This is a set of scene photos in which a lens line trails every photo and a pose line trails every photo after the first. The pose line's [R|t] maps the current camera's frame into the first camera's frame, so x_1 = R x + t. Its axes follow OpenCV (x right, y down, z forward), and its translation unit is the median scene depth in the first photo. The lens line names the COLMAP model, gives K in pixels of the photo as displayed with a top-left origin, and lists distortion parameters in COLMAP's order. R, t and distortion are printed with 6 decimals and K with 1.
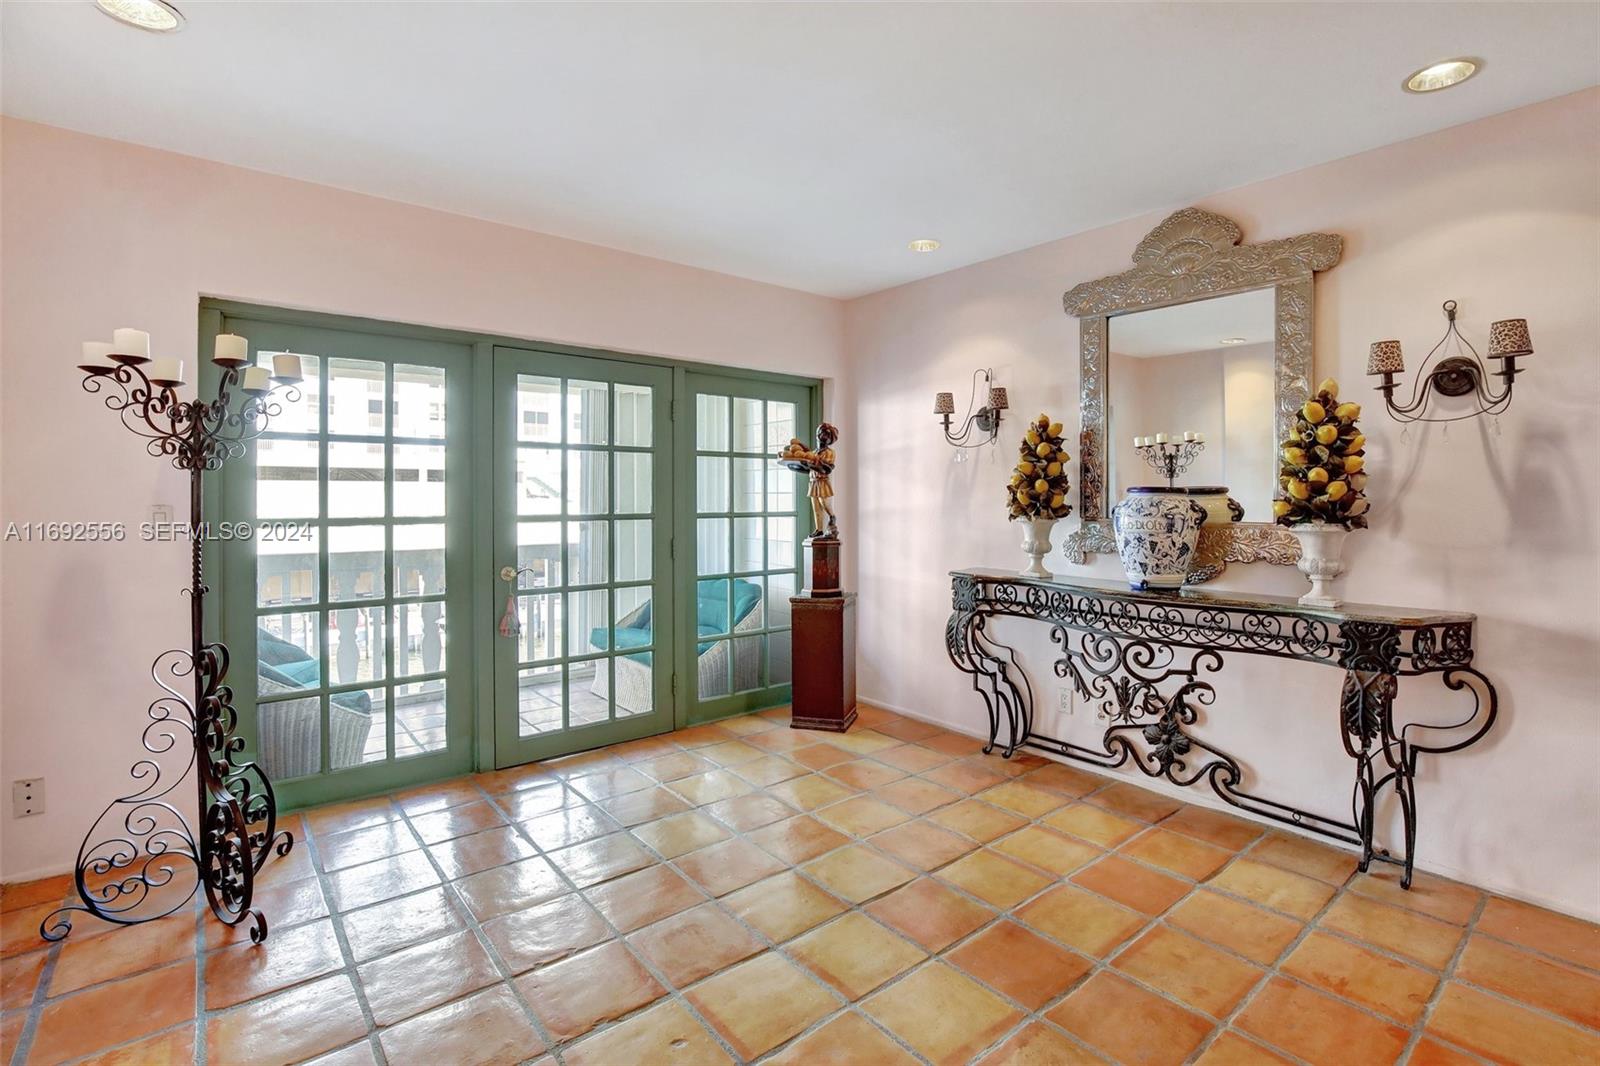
lens RADIAL K [[745.1, 0, 803.5], [0, 745.1, 501.8], [0, 0, 1]] dist [-0.034477, 0.000357]
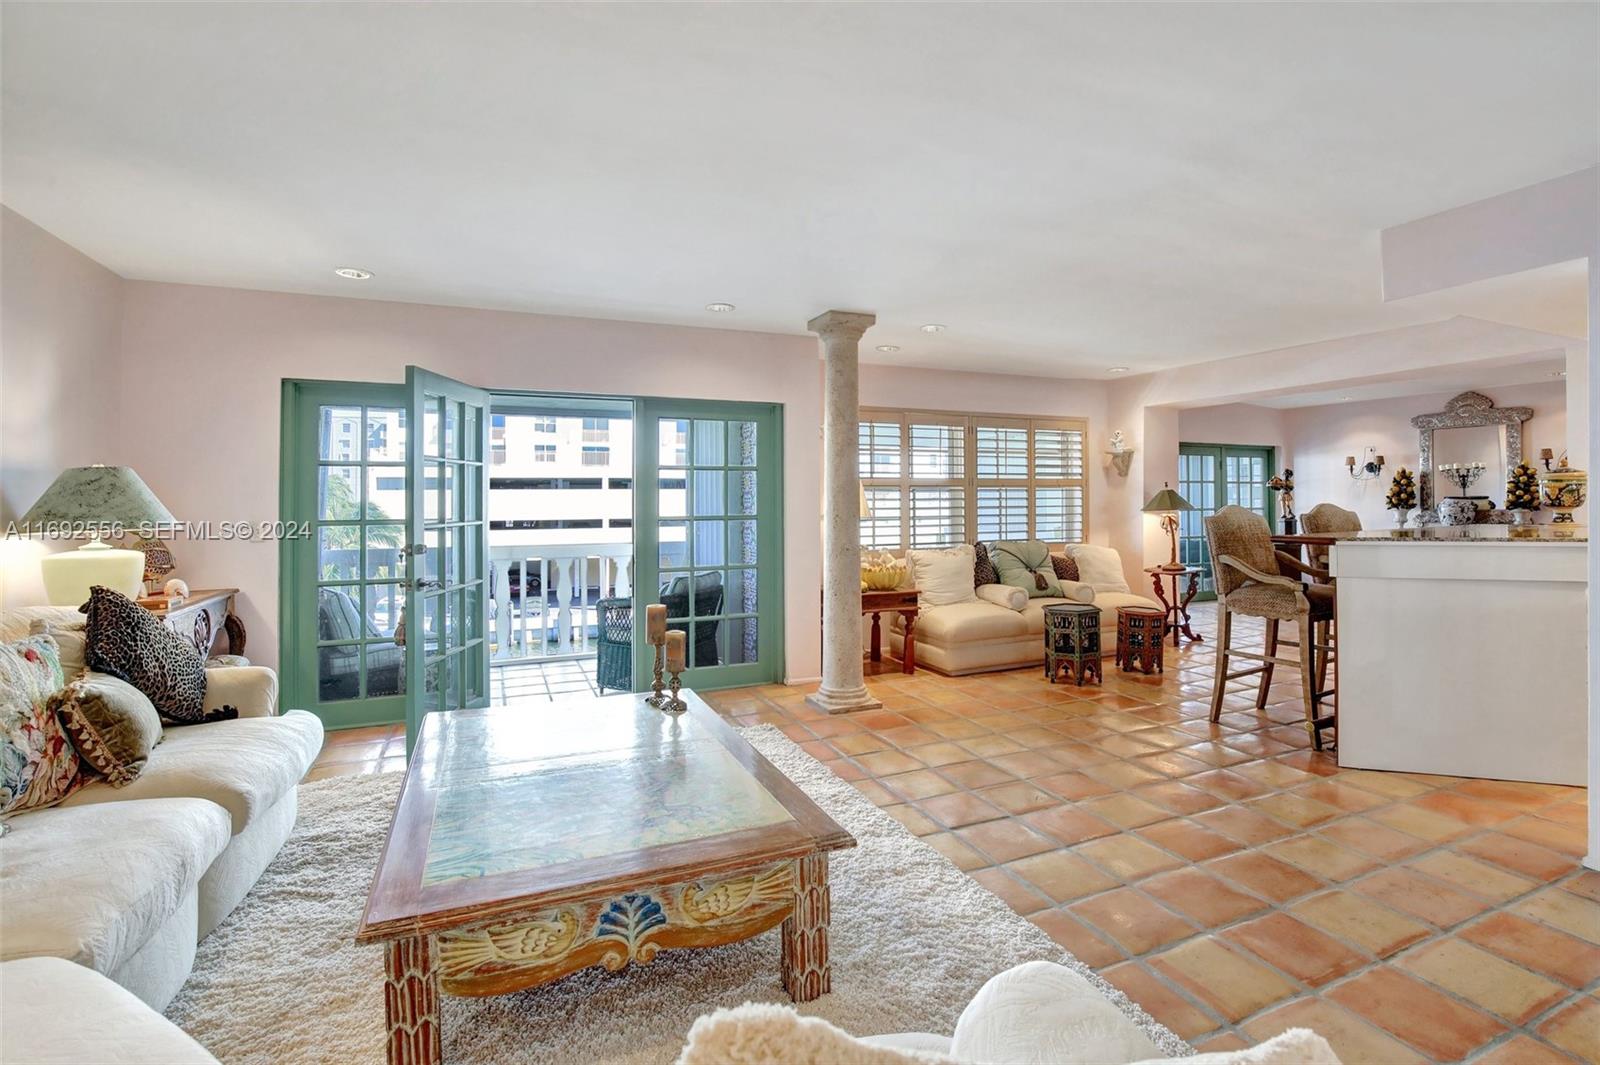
lens RADIAL K [[739.2, 0, 822.5], [0, 739.2, 502.0], [0, 0, 1]] dist [-0.033686, 0.009083]
pose [[0.964907, -0.003910, -0.262561, -1.084708], [0.002252, 0.999976, -0.006617, 0.013033], [0.262580, 0.005793, 0.964893, -2.204454]]
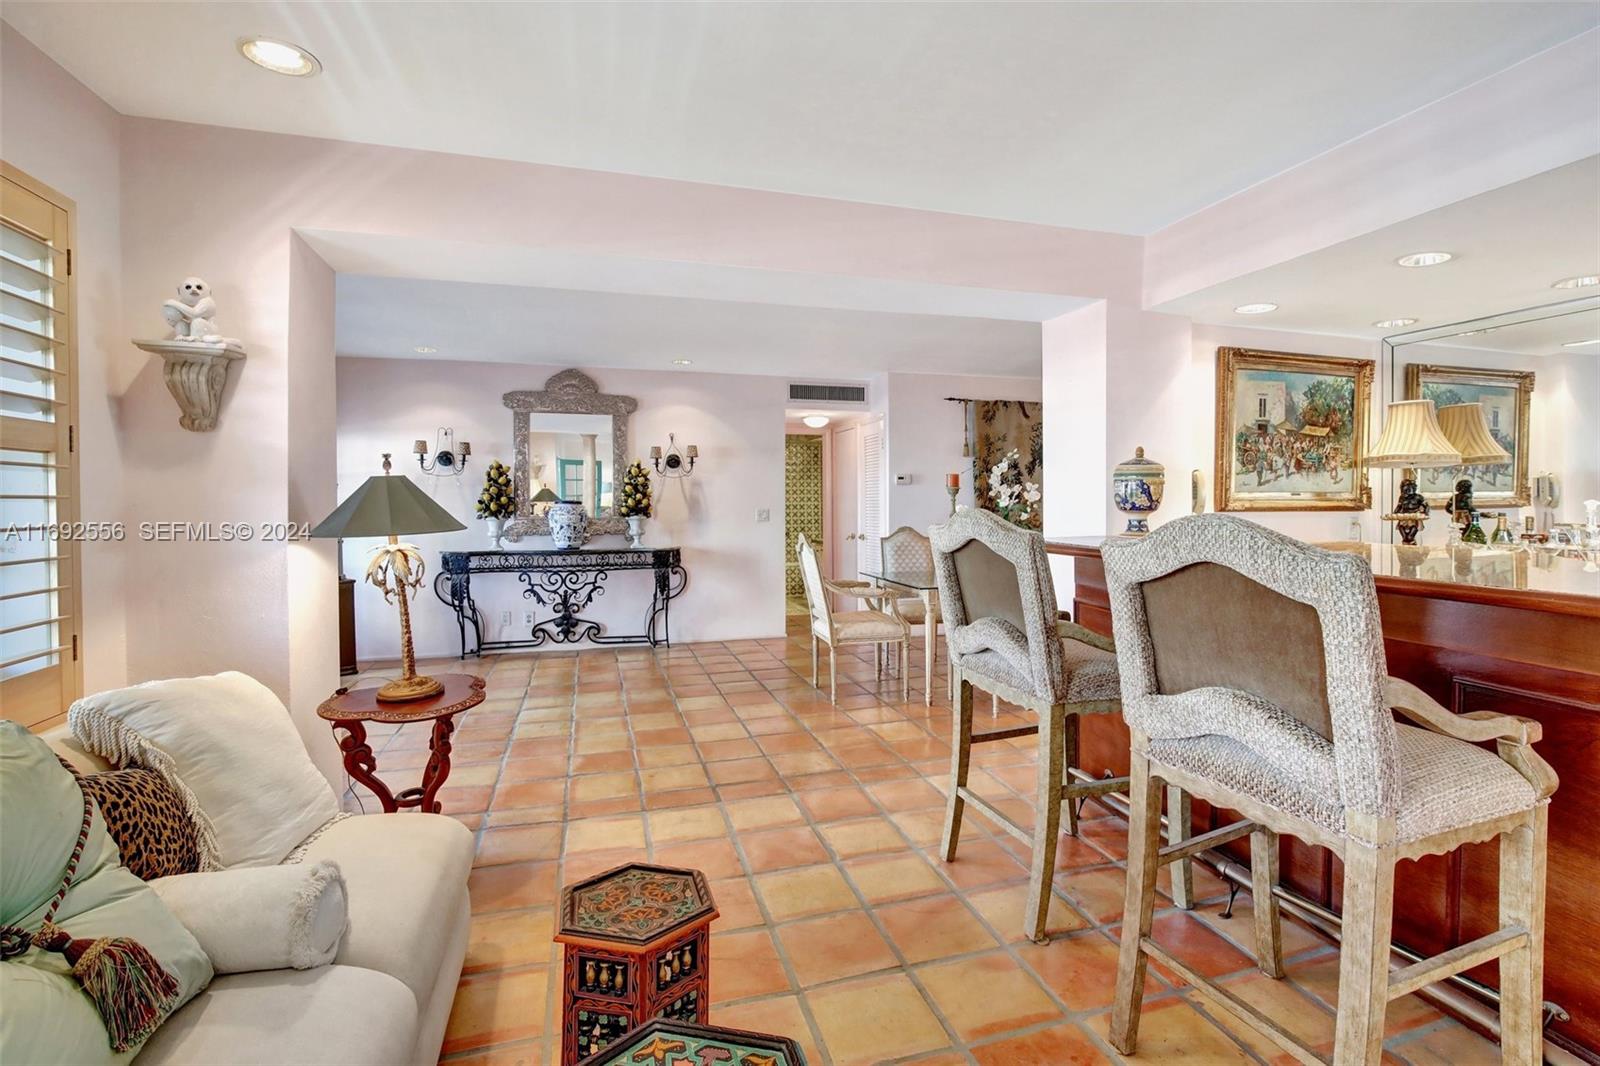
lens RADIAL K [[741.4, 0, 807.9], [0, 741.4, 507.1], [0, 0, 1]] dist [-0.047160, 0.012094]
pose [[0.378459, -0.007916, 0.925584, -1.222739], [0.014063, 0.999897, 0.002801, 0.001401], [-0.925511, 0.011956, 0.378531, -0.437805]]
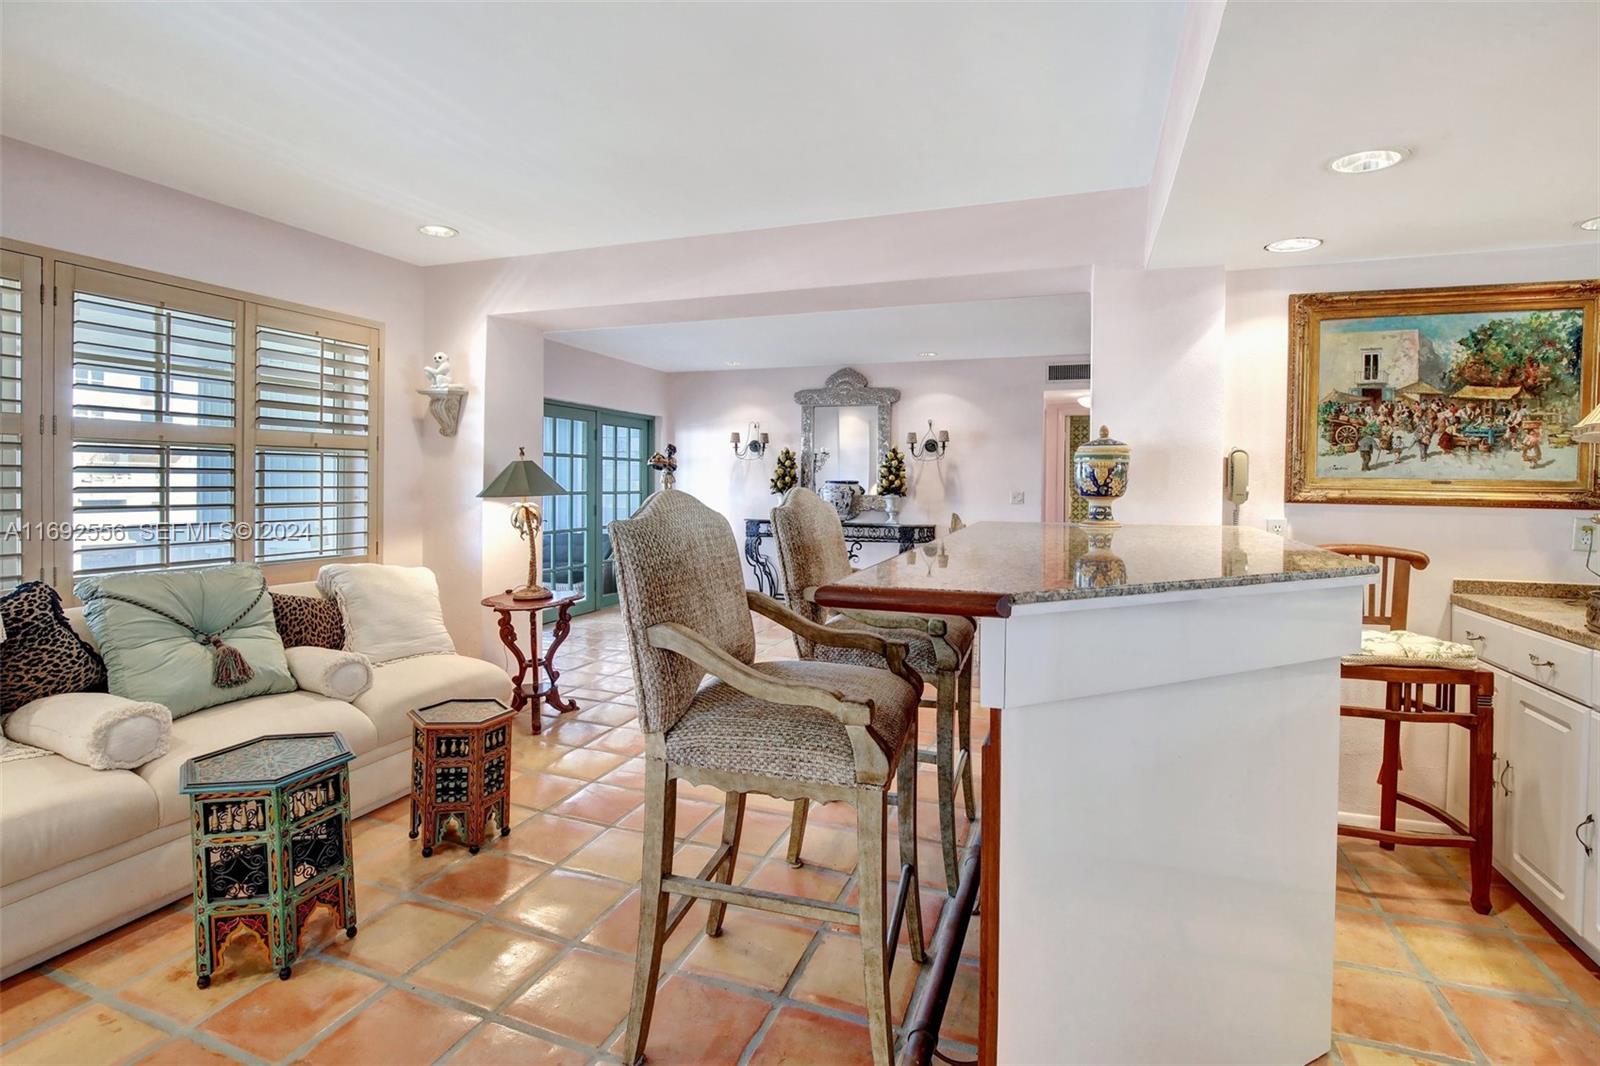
lens RADIAL K [[741.2, 0, 809.1], [0, 741.2, 488.3], [0, 0, 1]] dist [-0.049559, 0.010556]
pose [[0.859618, 0.007368, 0.510883, -0.879819], [-0.007804, 0.999969, -0.001291, 0.009265], [-0.510877, -0.002877, 0.859649, -1.104201]]
